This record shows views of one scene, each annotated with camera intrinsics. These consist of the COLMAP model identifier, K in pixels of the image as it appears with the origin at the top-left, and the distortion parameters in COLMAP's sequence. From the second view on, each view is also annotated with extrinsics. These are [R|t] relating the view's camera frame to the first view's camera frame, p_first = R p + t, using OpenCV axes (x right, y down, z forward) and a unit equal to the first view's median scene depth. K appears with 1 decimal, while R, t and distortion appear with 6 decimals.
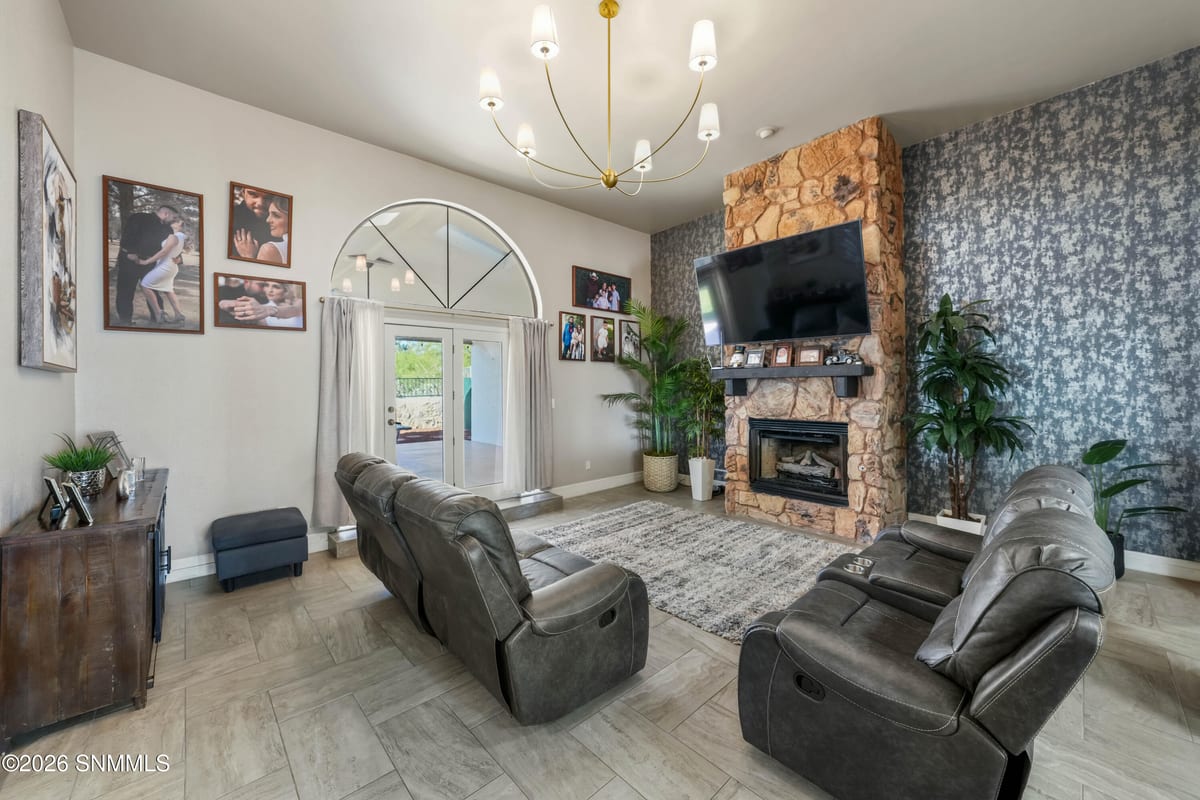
lens RADIAL K [[456.6, 0, 602.1], [0, 456.6, 389.2], [0, 0, 1]] dist [-0.010962, 0.001013]
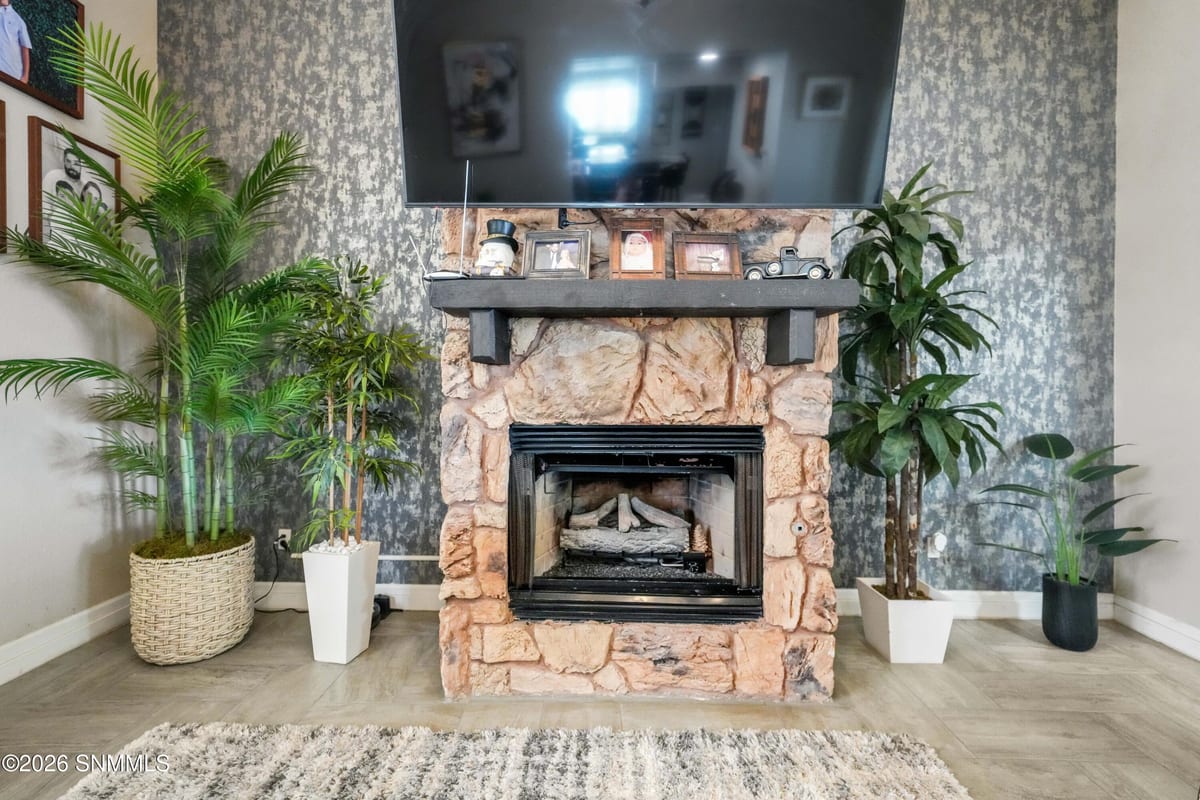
lens RADIAL K [[567.7, 0, 598.9], [0, 567.7, 387.5], [0, 0, 1]] dist [0.001889, -0.000473]
pose [[0.689643, 0.009450, 0.724088, 0.038809], [-0.004524, 0.999952, -0.008741, 0.039617], [-0.724135, 0.002752, 0.689652, 0.688147]]
